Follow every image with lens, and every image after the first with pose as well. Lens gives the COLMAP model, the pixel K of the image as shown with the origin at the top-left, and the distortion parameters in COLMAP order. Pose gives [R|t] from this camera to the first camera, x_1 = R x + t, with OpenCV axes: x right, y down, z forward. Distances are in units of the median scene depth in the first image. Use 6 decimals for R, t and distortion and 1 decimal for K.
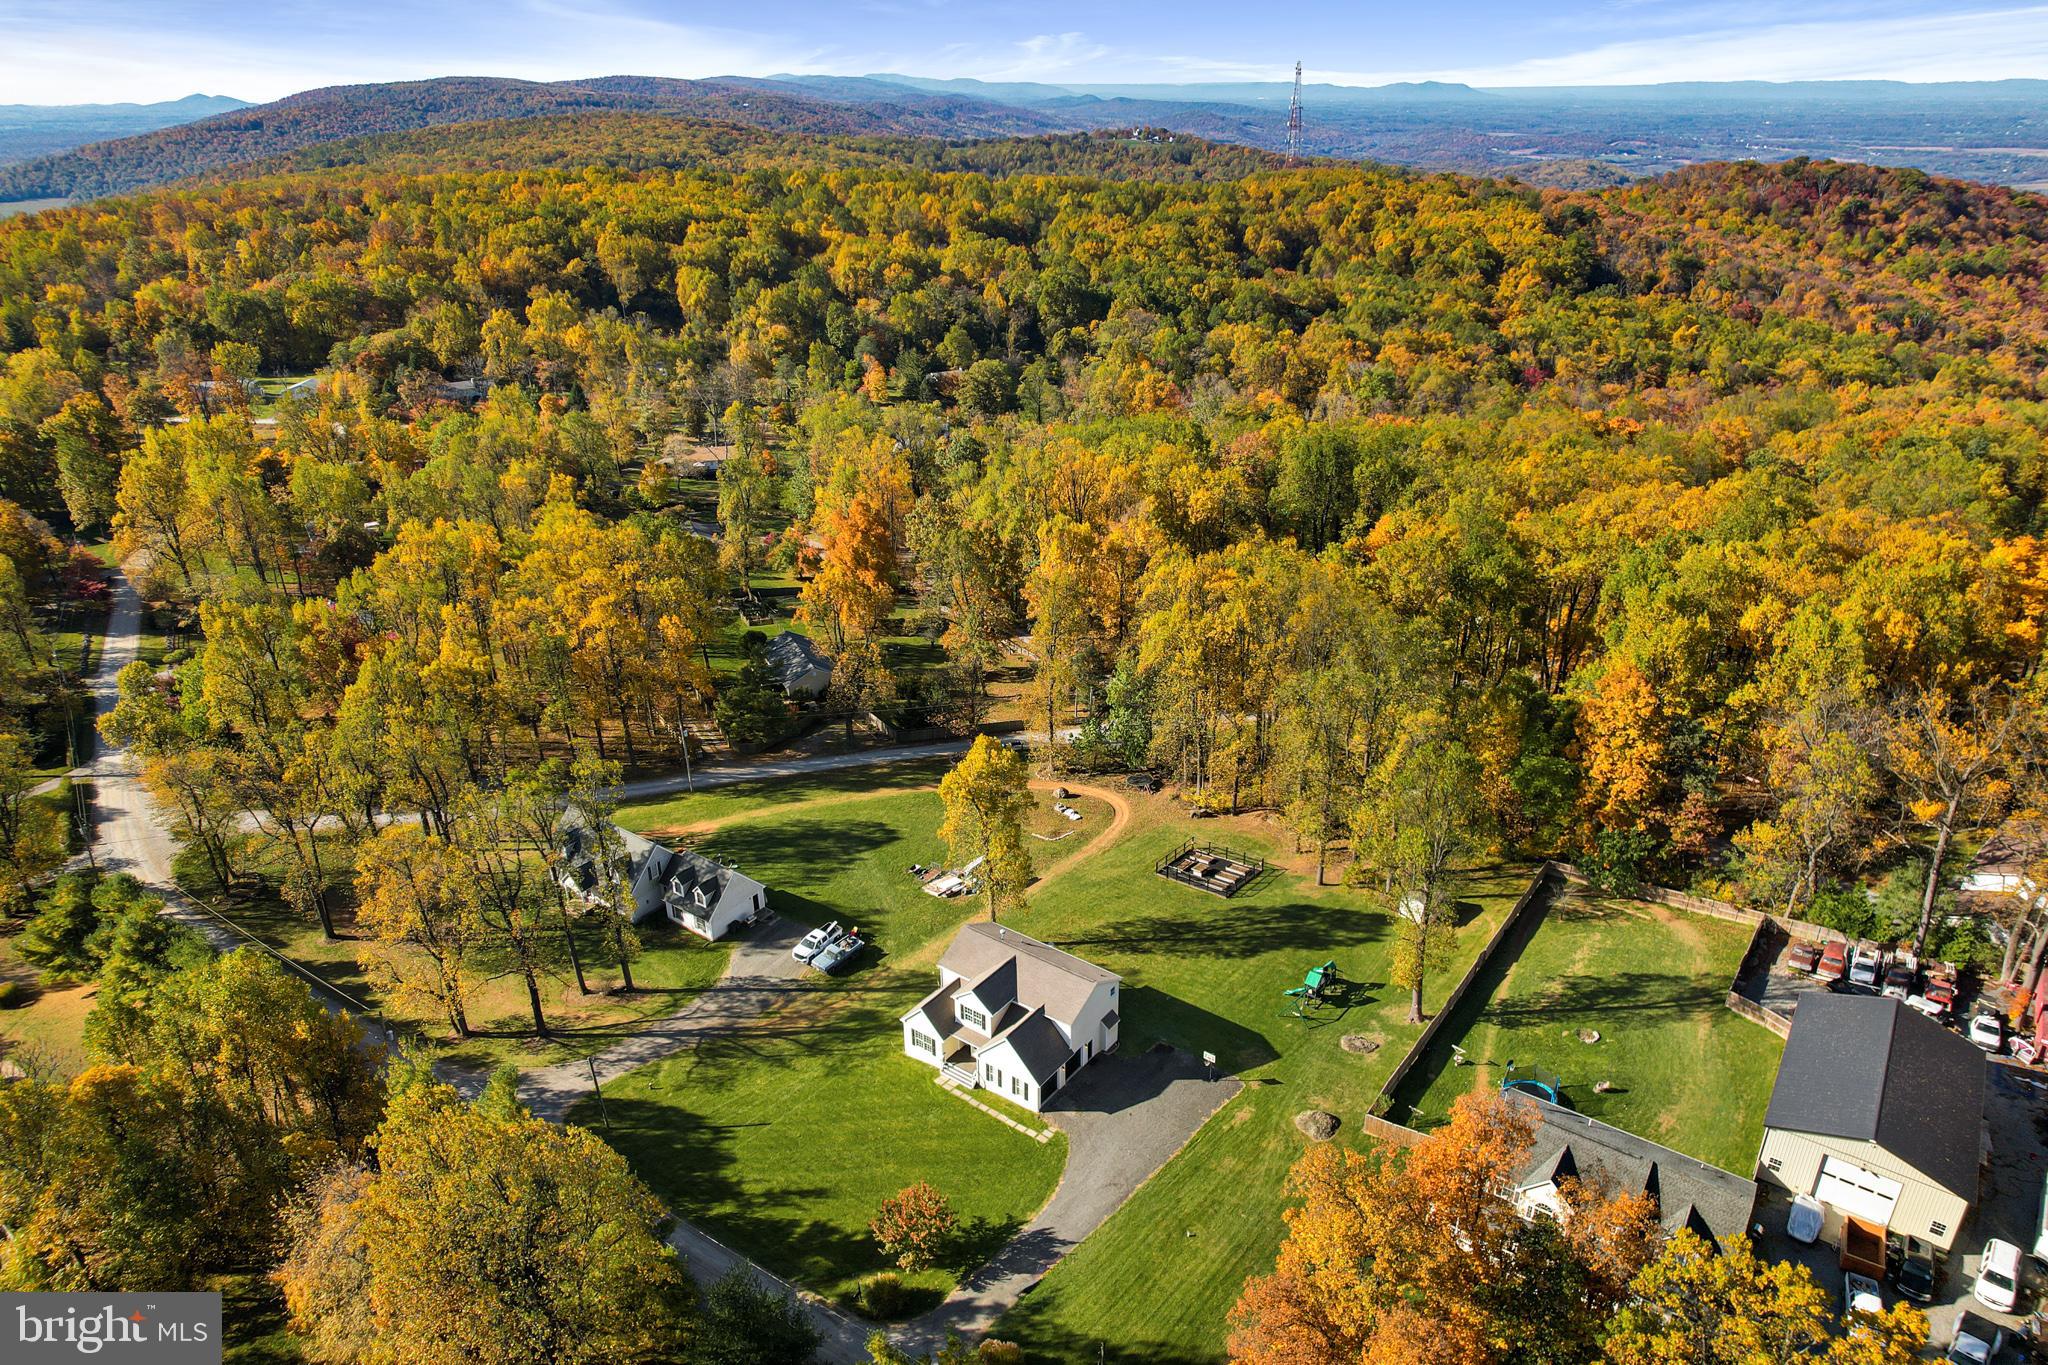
lens RADIAL K [[1309.4, 0, 1032.2], [0, 1309.4, 681.4], [0, 0, 1]] dist [-0.046331, 0.002037]
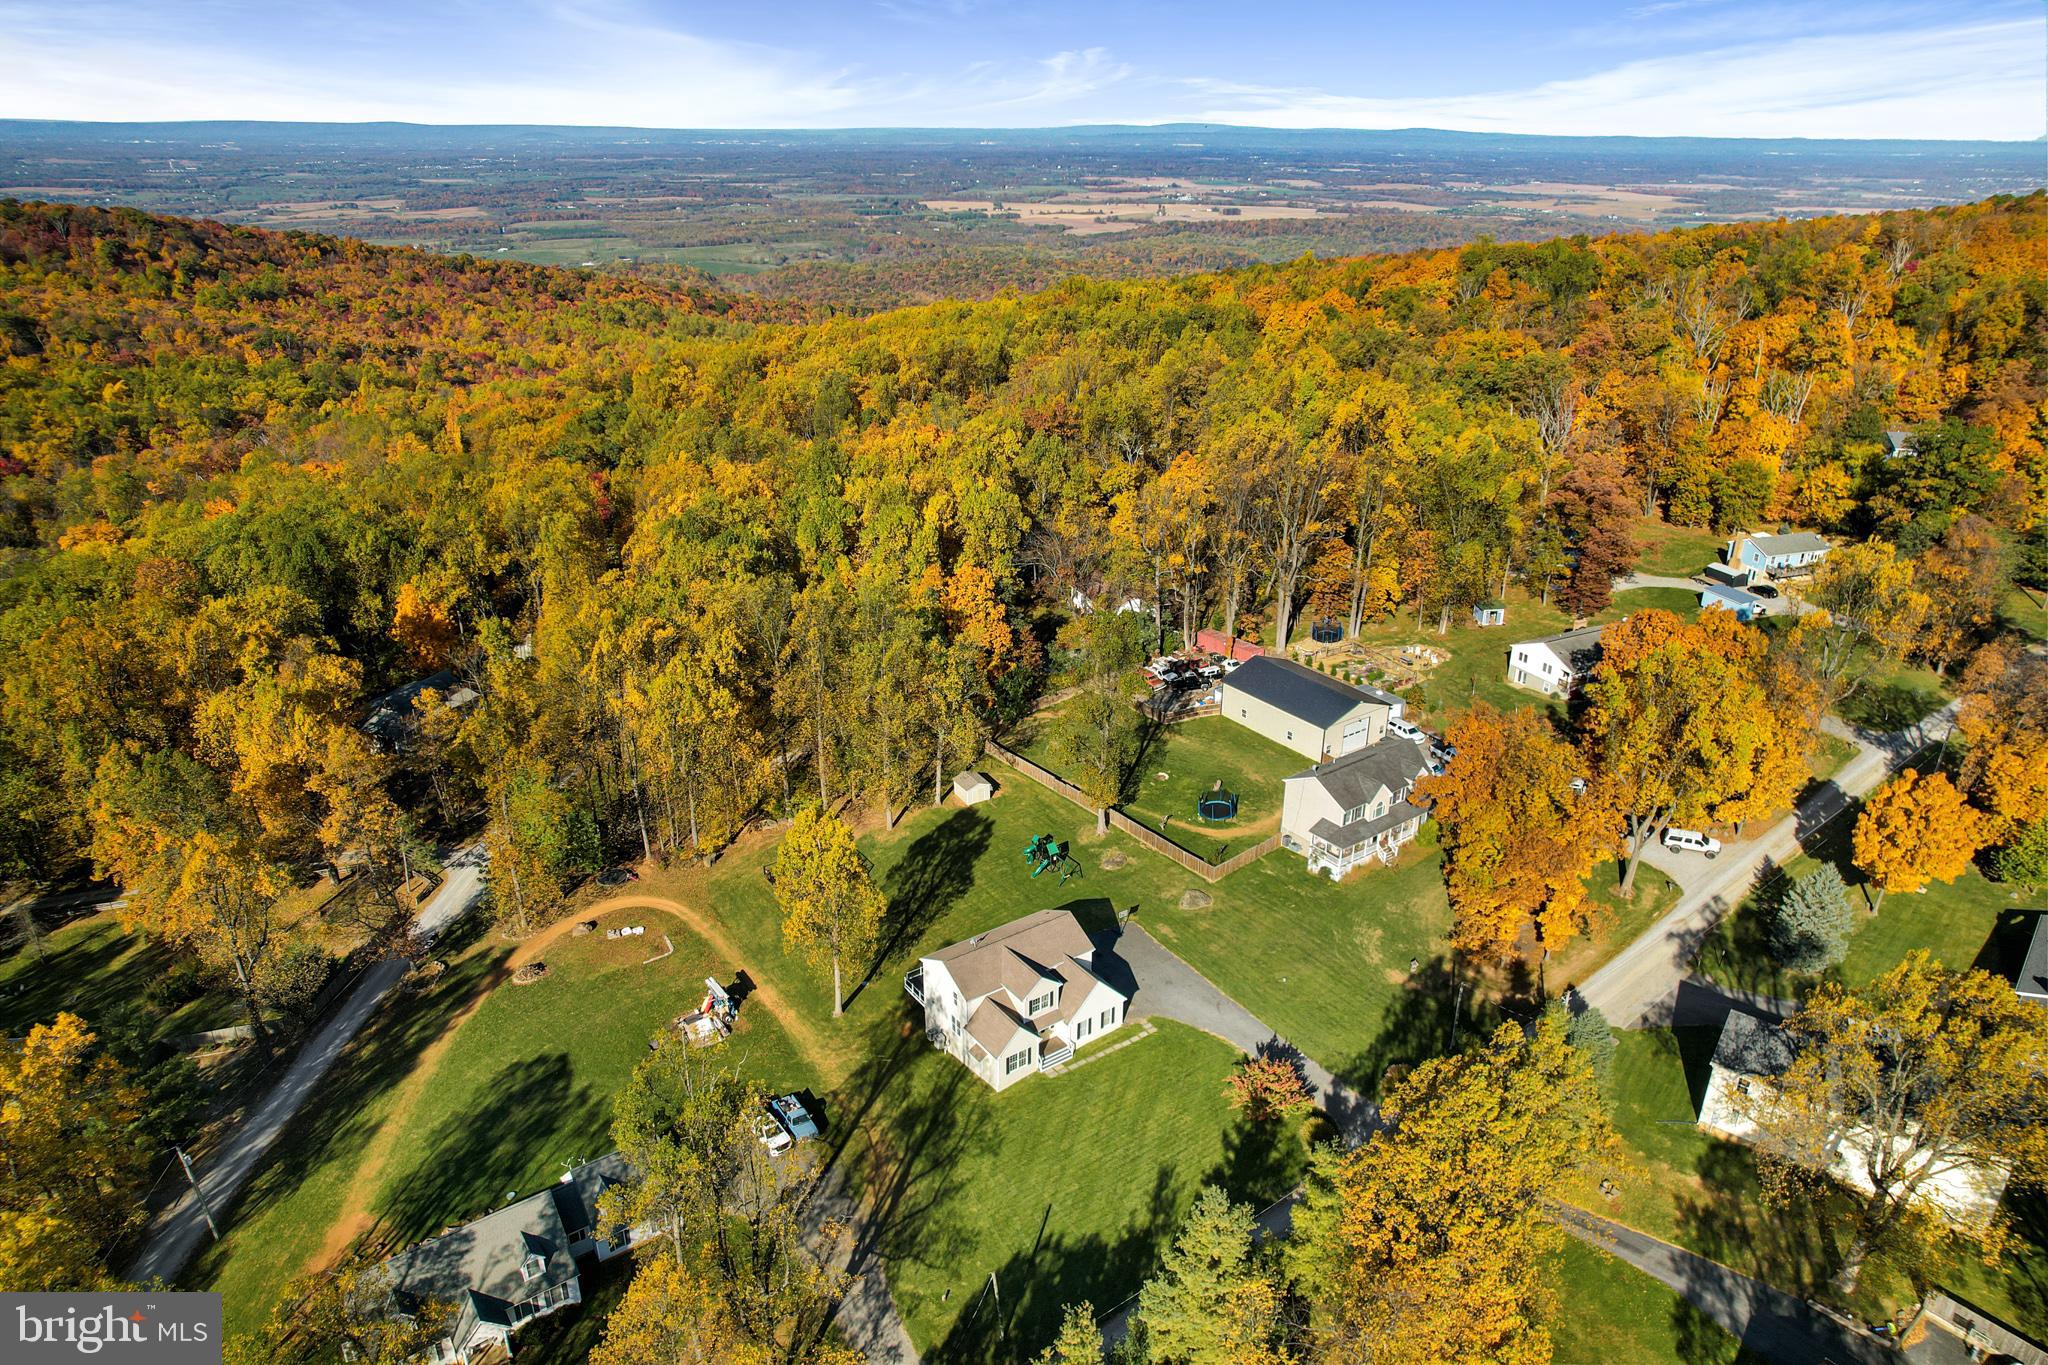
lens RADIAL K [[1295.2, 0, 1027.8], [0, 1295.2, 666.1], [0, 0, 1]] dist [-0.077926, 0.075638]
pose [[0.329458, -0.363688, 0.871314, -0.735242], [0.391458, 0.892397, 0.224472, -0.192834], [-0.859196, 0.267129, 0.436376, 0.411150]]
